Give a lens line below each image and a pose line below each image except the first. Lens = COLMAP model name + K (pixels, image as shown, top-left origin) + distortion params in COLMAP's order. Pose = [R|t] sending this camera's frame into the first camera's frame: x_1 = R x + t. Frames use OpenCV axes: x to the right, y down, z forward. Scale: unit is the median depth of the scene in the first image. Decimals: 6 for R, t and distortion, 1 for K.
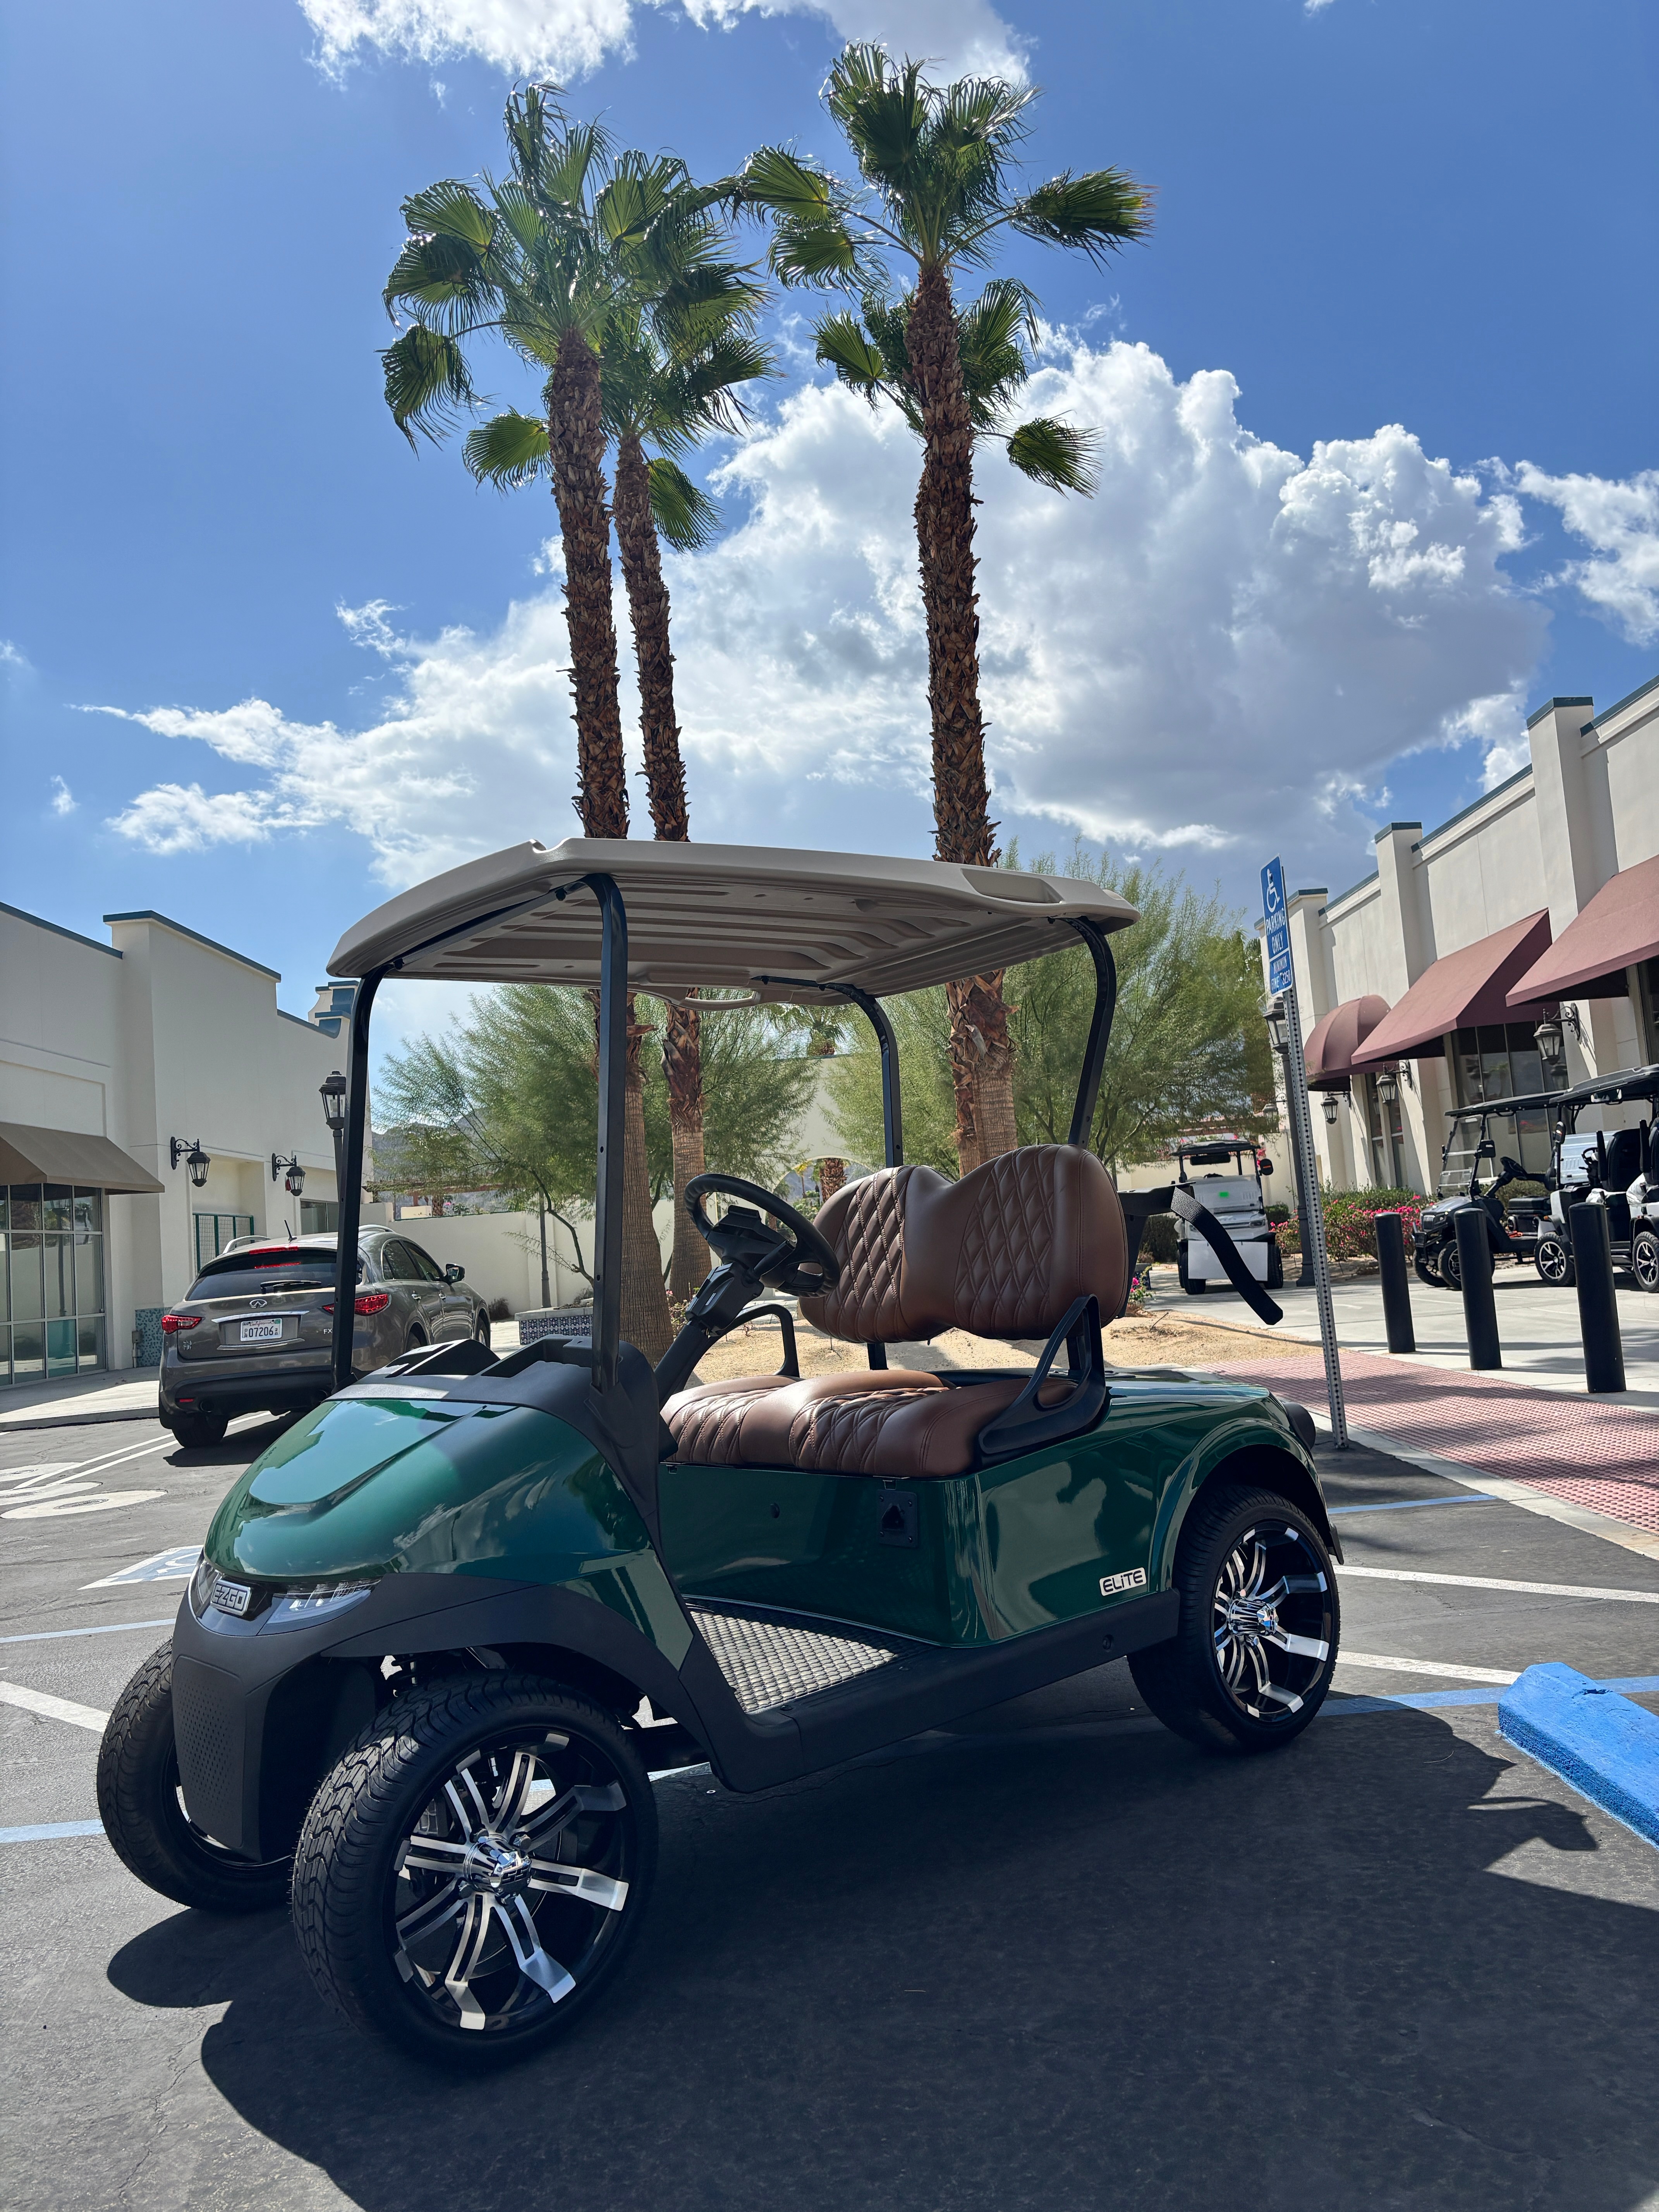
lens RADIAL K [[1681.6, 0, 861.0], [0, 1681.6, 1065.1], [0, 0, 1]] dist [0.055203, -0.056383]
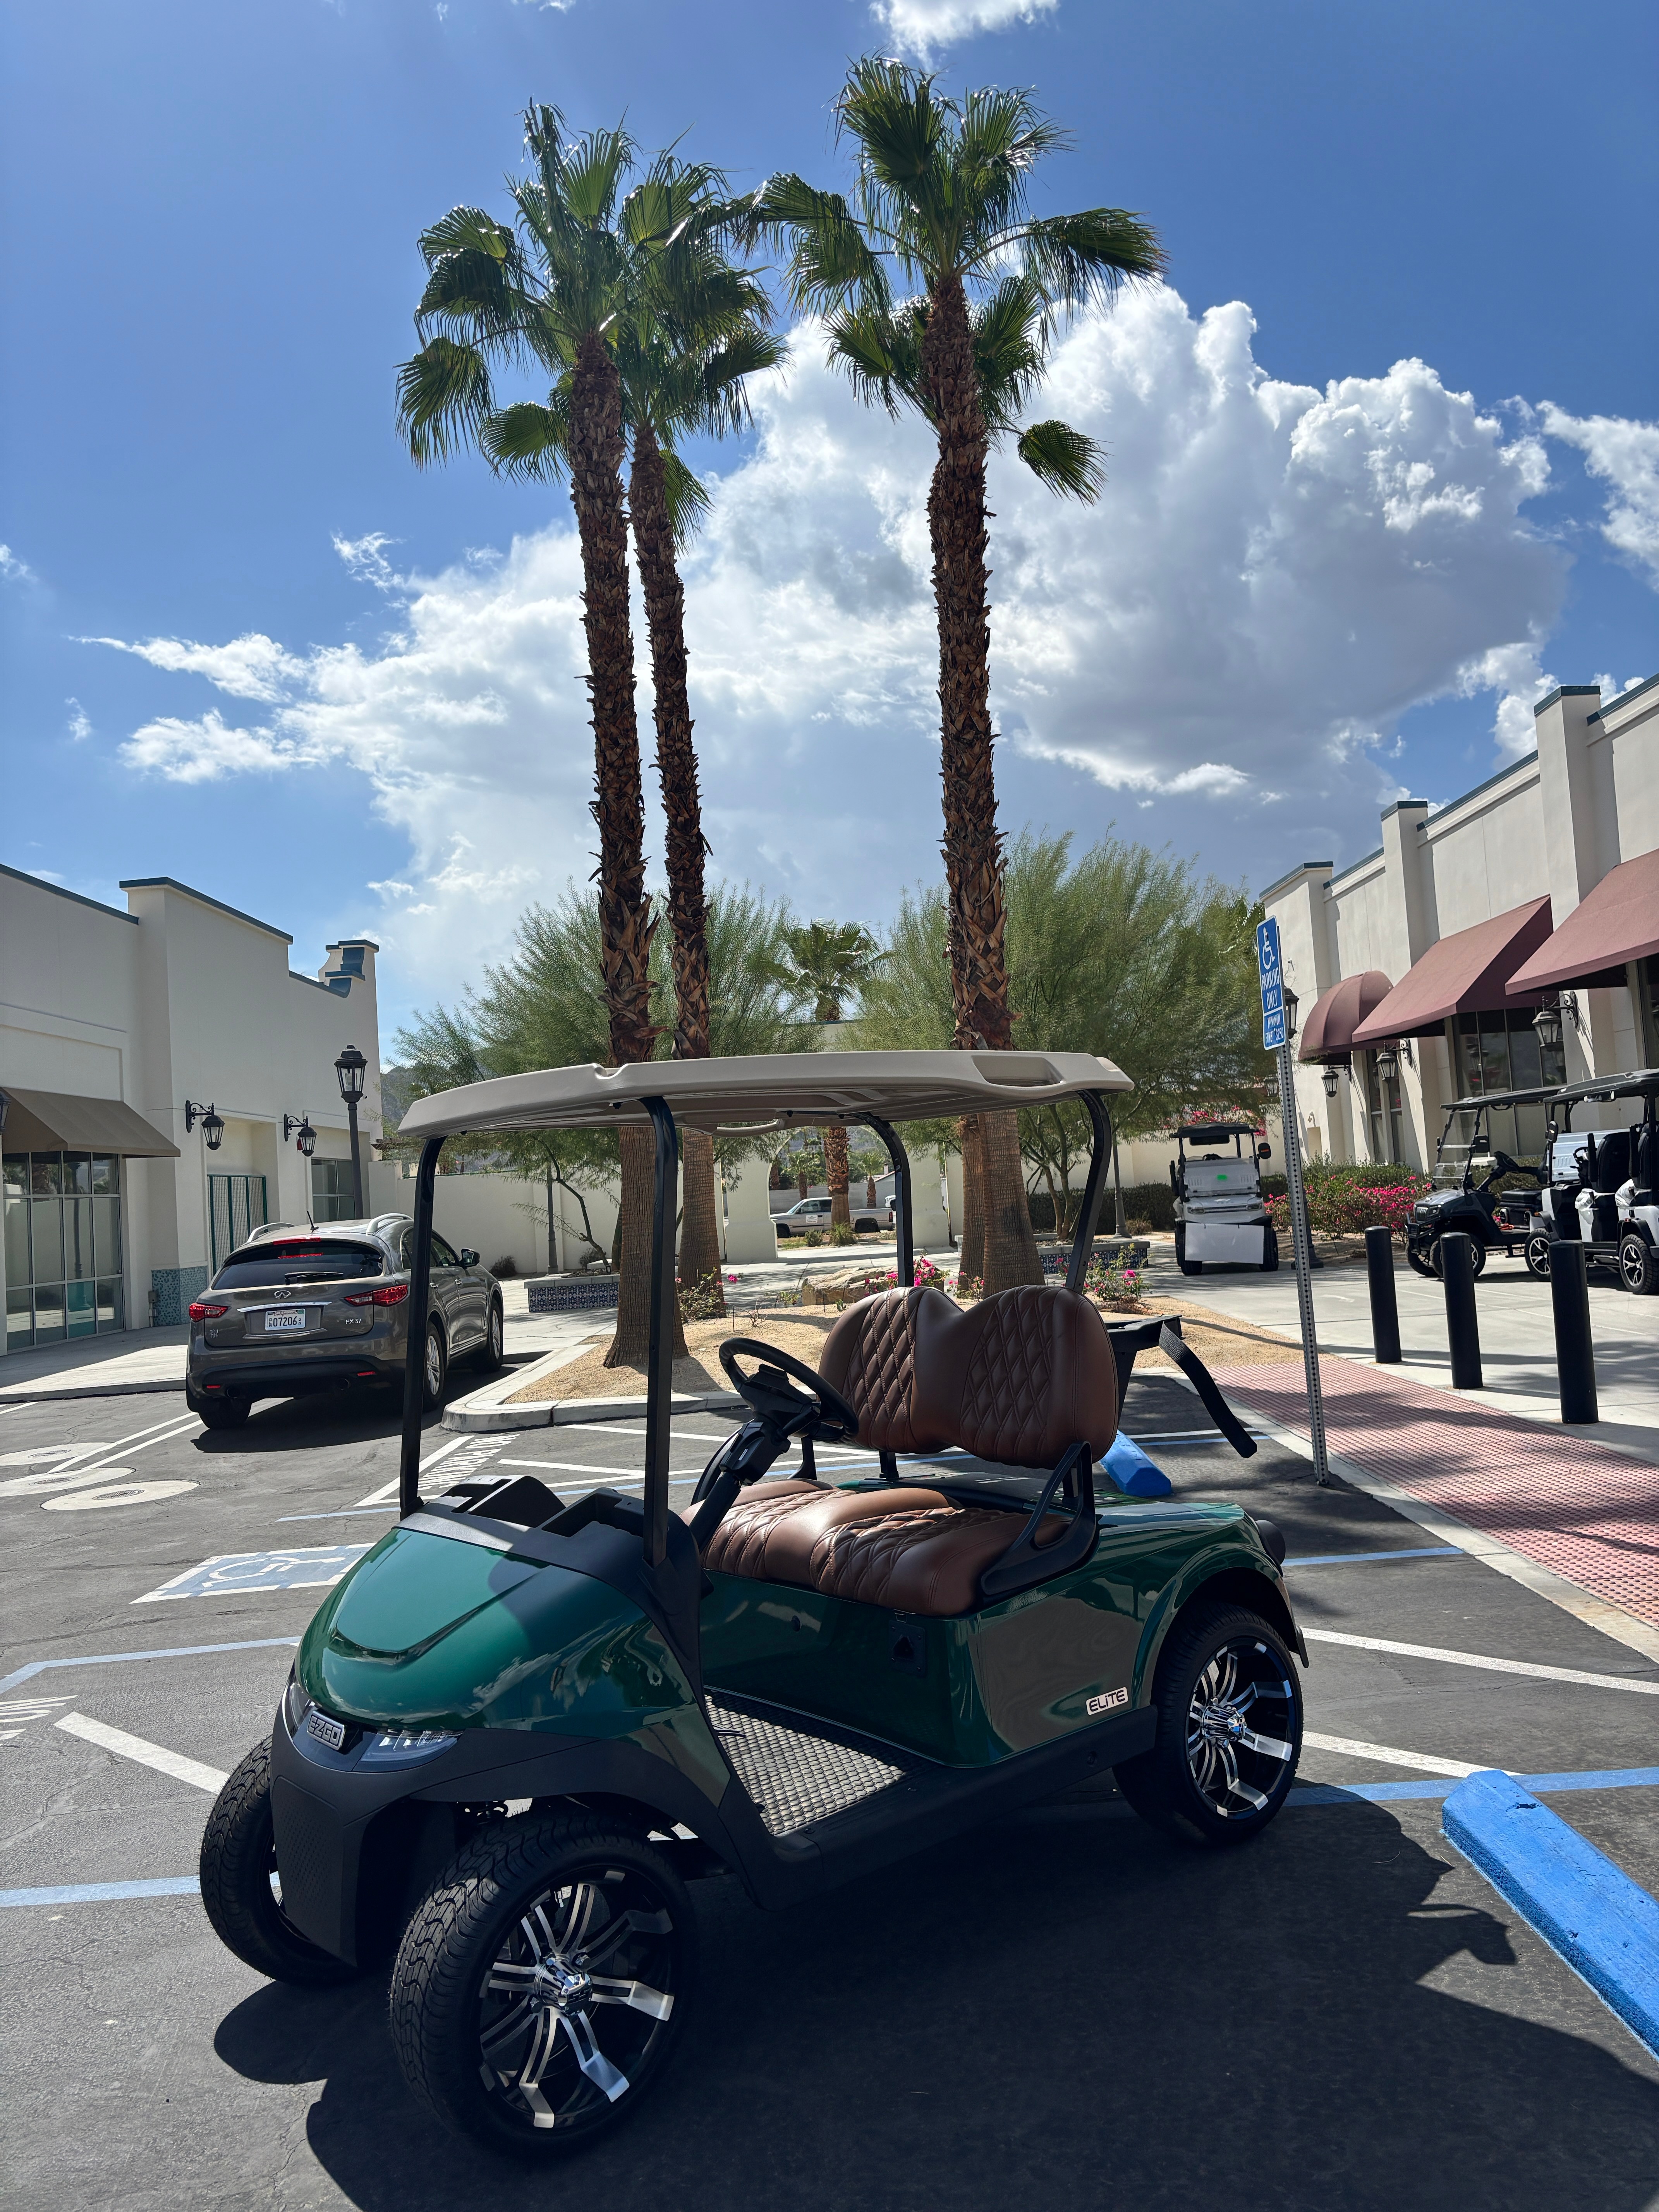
lens RADIAL K [[1680.3, 0, 854.6], [0, 1680.3, 1067.3], [0, 0, 1]] dist [0.056633, -0.058359]
pose [[0.999899, 0.013113, -0.005455, -0.008123], [-0.012932, 0.999401, 0.032101, -0.101390], [0.005873, -0.032027, 0.999470, -0.074257]]
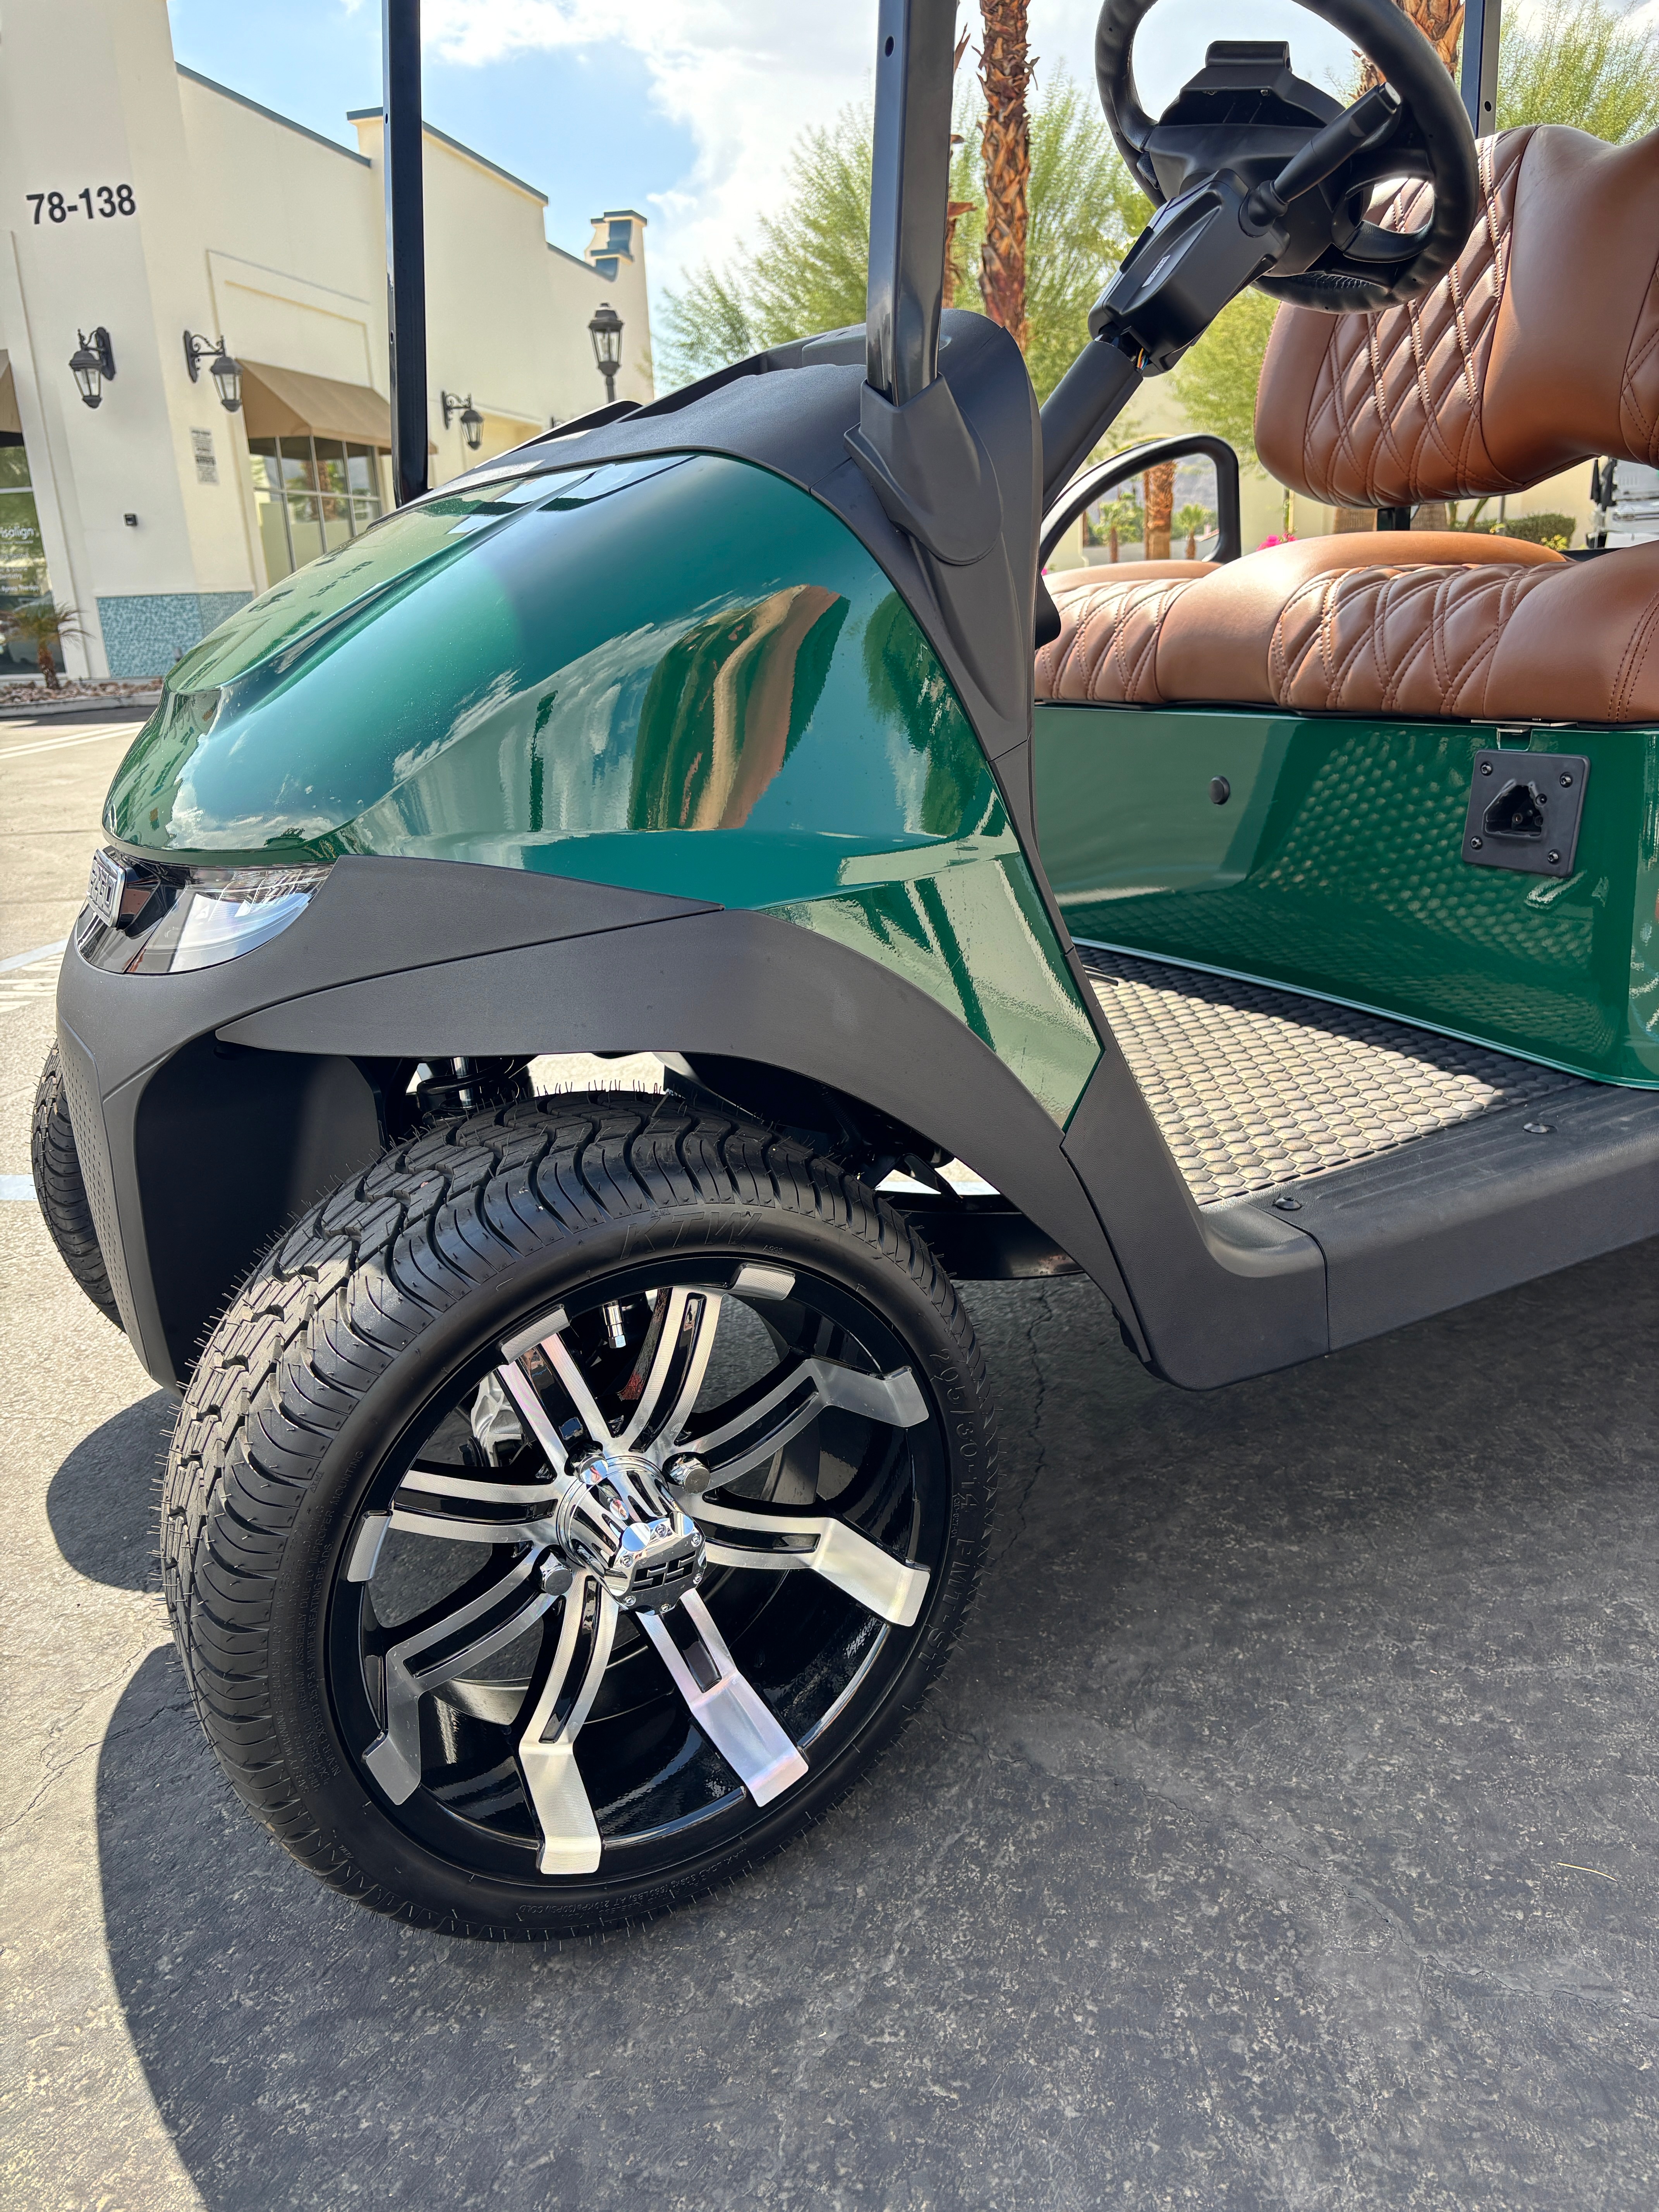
lens RADIAL K [[1702.4, 0, 829.5], [0, 1702.4, 1106.0], [0, 0, 1]] dist [0.030980, 0.000639]
pose [[0.981451, 0.084415, -0.172129, -0.050743], [-0.006854, 0.912719, 0.408529, 0.100671], [0.191592, -0.399772, 0.896368, 0.341205]]
